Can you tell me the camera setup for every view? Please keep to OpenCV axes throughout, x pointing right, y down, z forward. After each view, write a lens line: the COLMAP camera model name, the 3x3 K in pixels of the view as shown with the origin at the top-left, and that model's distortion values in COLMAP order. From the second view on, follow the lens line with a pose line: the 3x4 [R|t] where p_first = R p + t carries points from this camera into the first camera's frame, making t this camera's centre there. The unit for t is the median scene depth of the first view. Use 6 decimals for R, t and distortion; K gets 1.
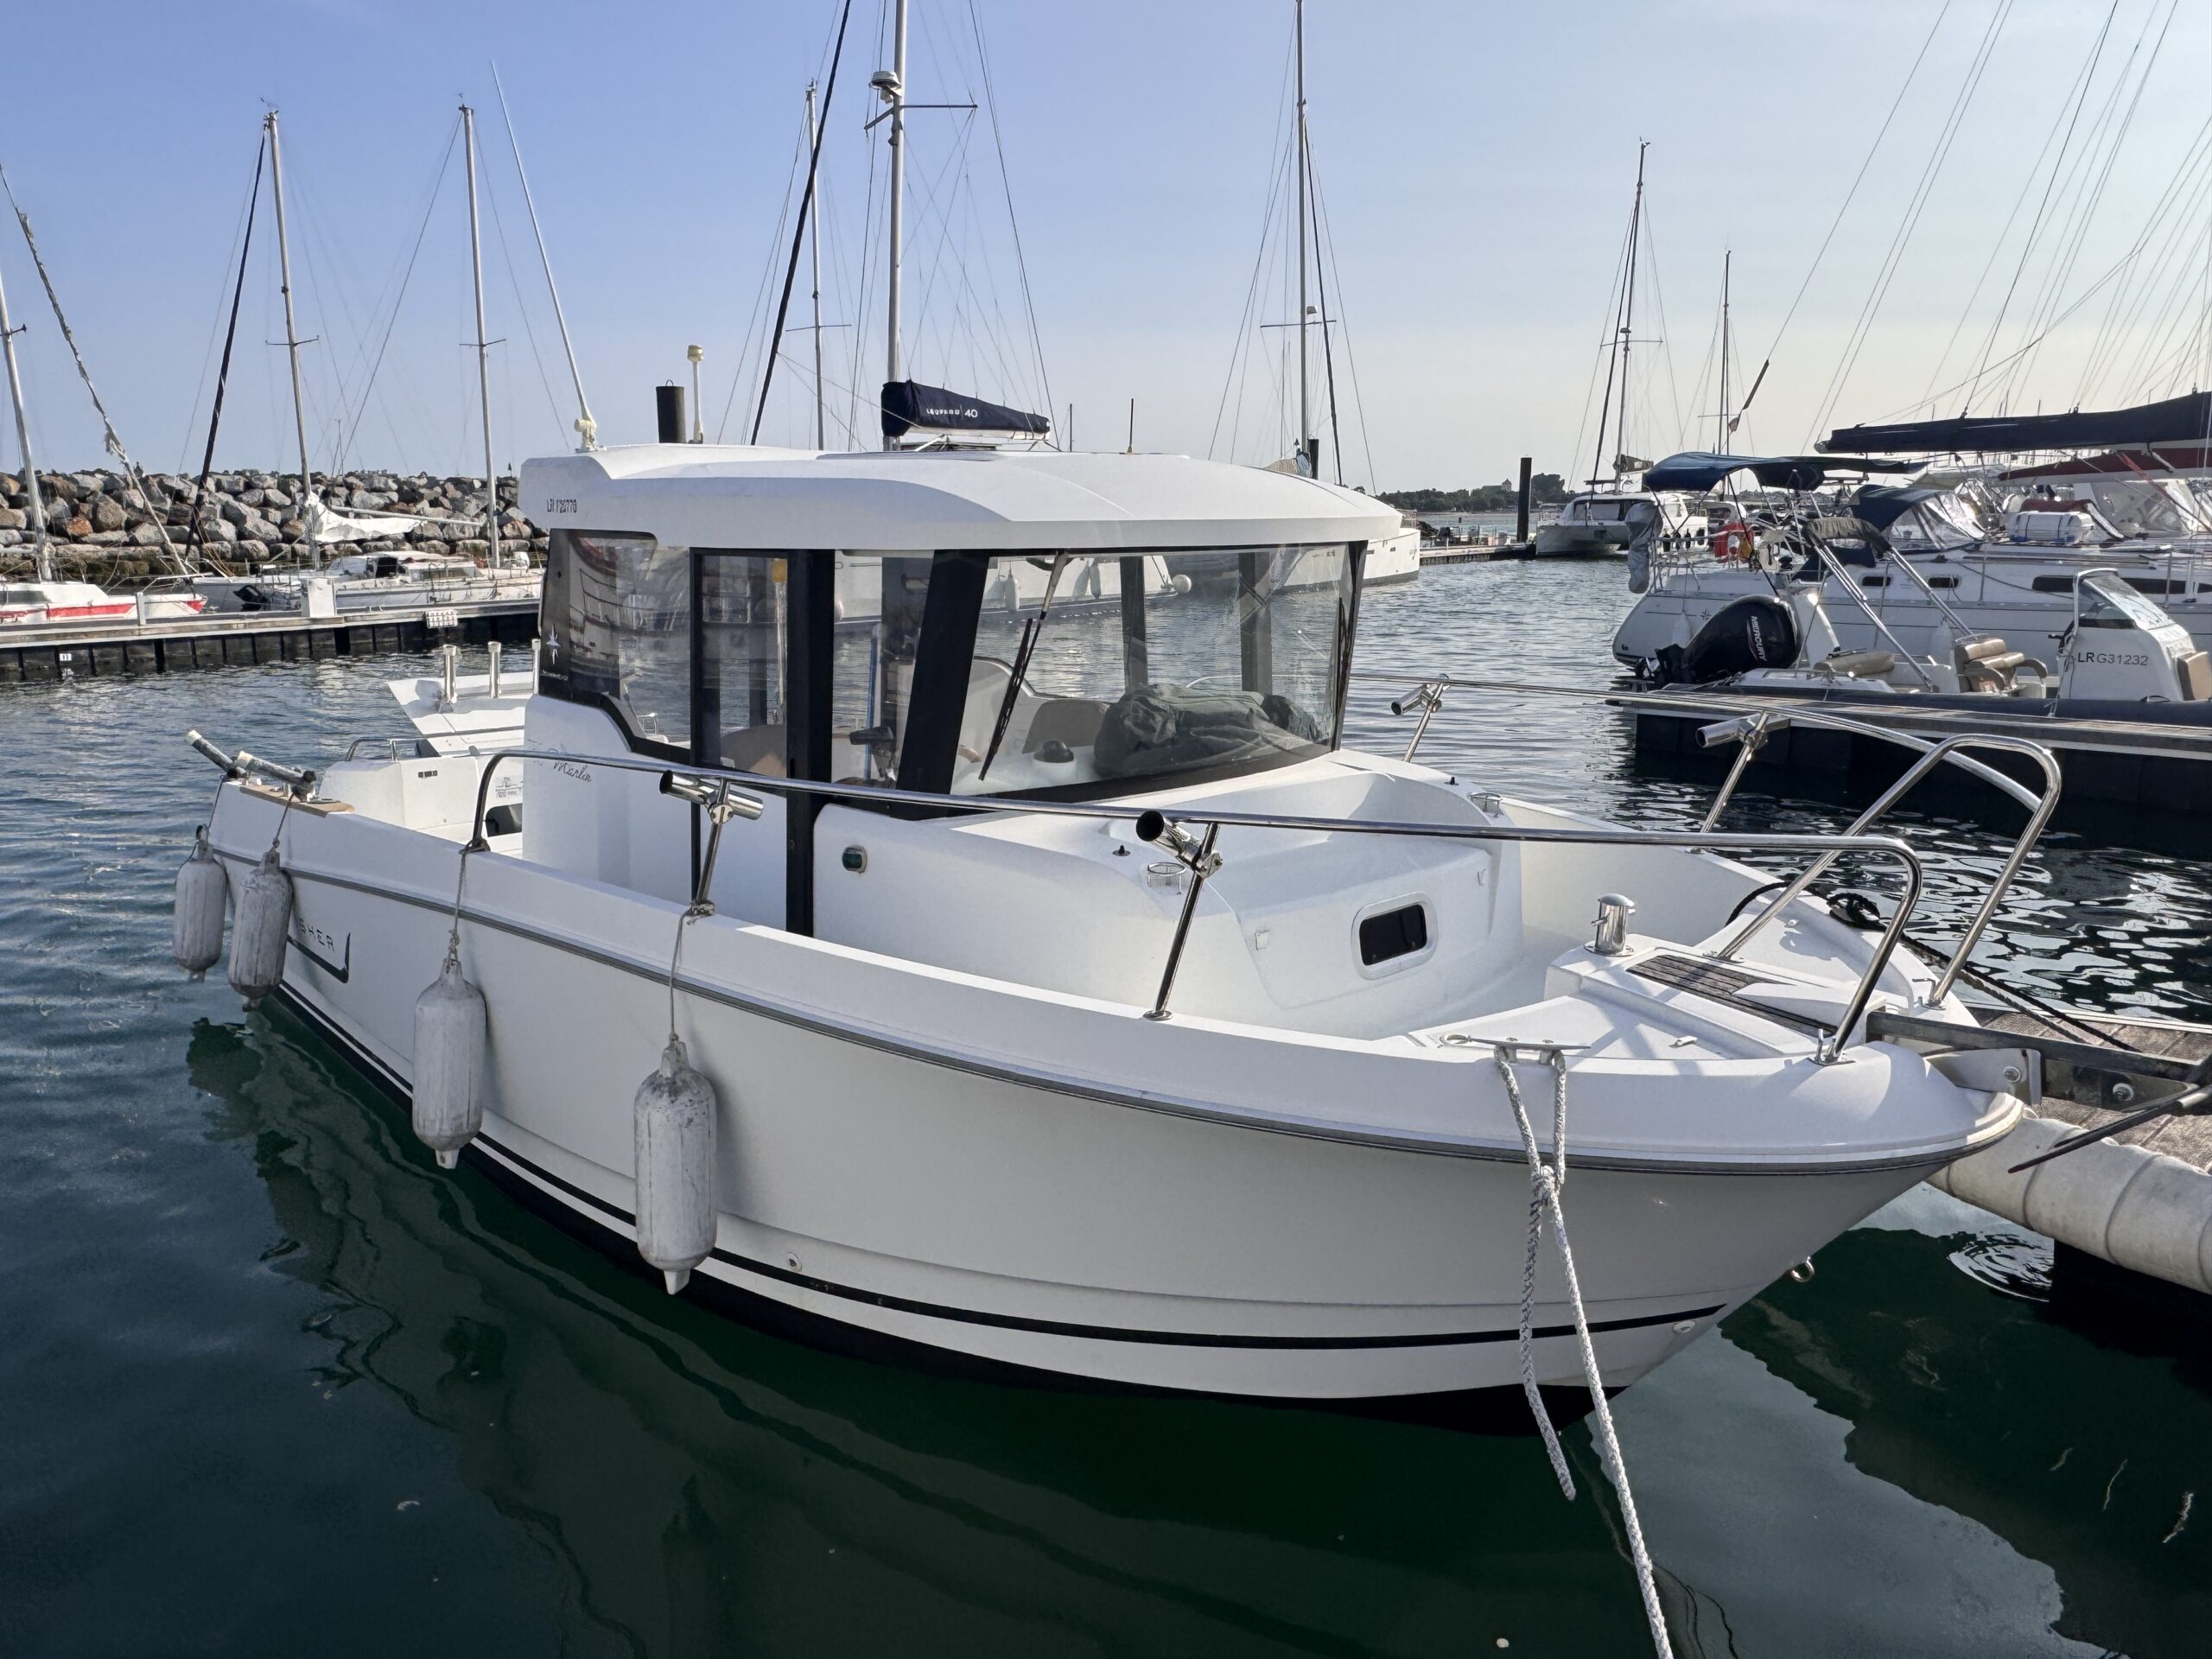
lens RADIAL K [[1558.1, 0, 1066.4], [0, 1558.1, 825.9], [0, 0, 1]] dist [0.008153, 0.003186]
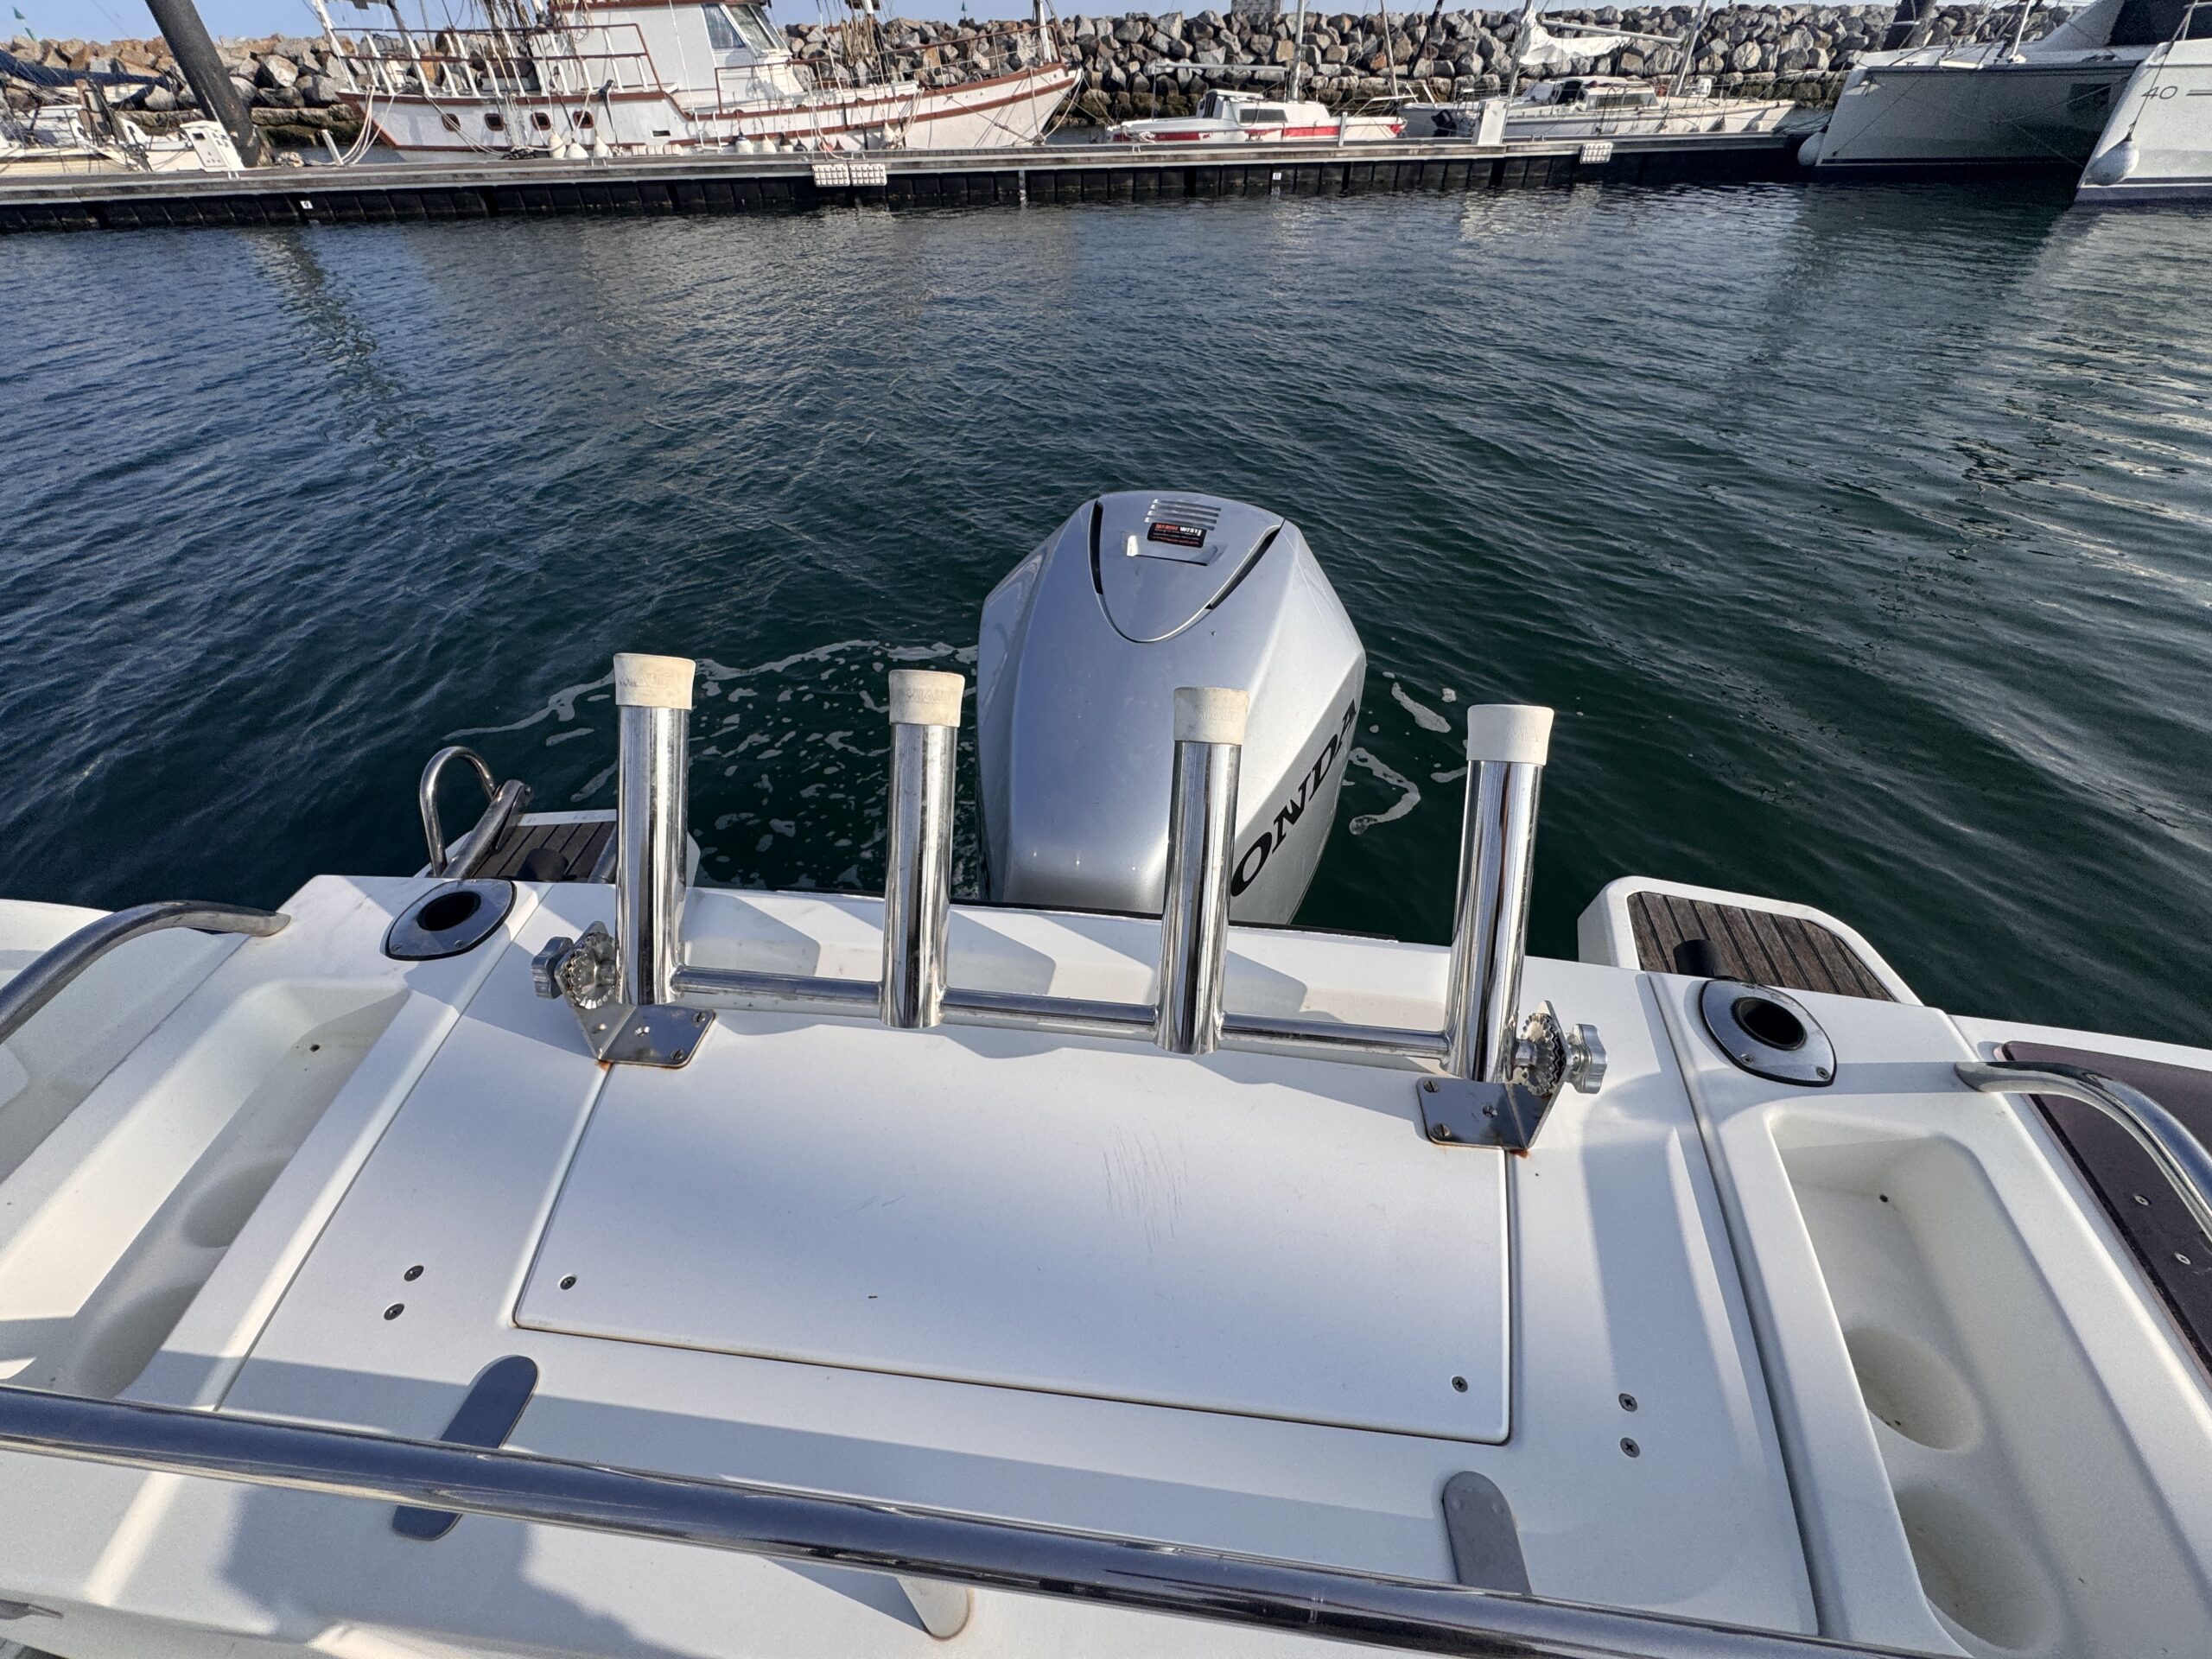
lens RADIAL K [[886.1, 0, 1100.9], [0, 886.1, 822.1], [0, 0, 1]] dist [-0.012264, 0.004046]
pose [[0.683486, 0.471841, -0.556968, -0.077277], [-0.134644, 0.831406, 0.539105, -0.029271], [0.717439, -0.293478, 0.631785, 0.227126]]
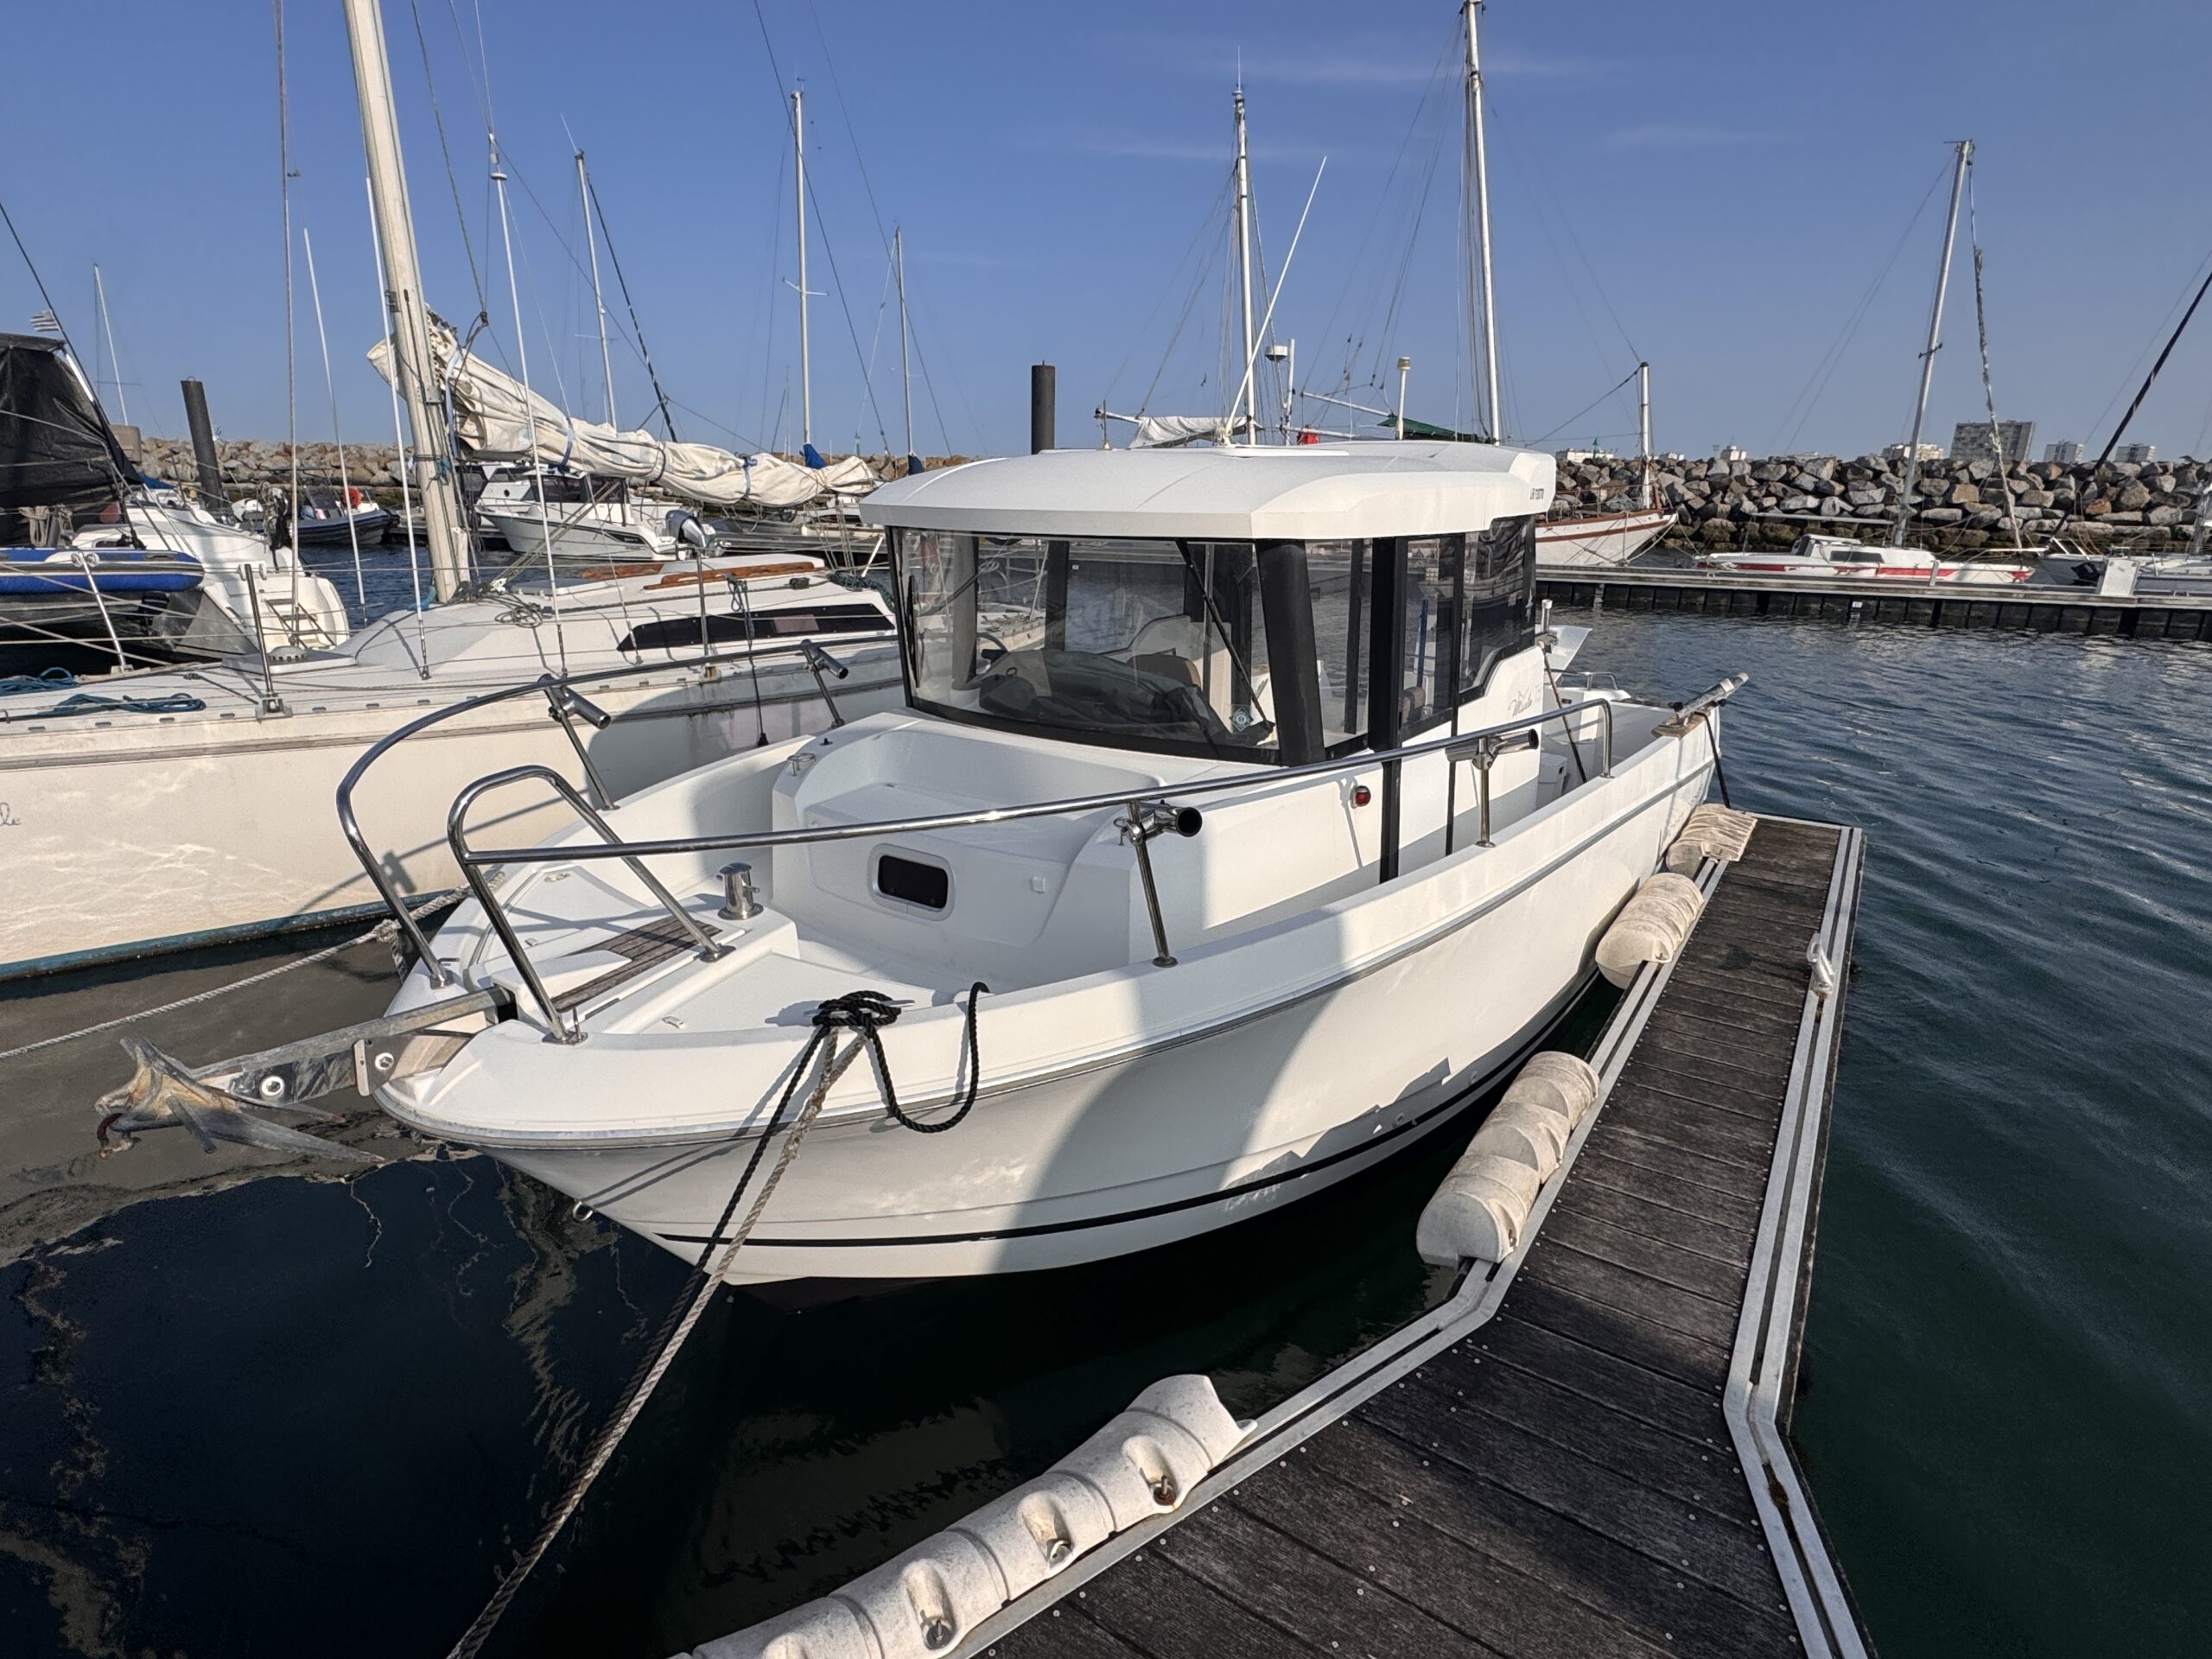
lens RADIAL K [[1139.0, 0, 1095.4], [0, 1139.0, 827.4], [0, 0, 1]] dist [-0.004464, -0.000713]
pose [[0.237526, 0.293627, -0.925940, 0.108410], [-0.208712, 0.946384, 0.246571, -0.023829], [0.948694, 0.134688, 0.286075, 0.105566]]
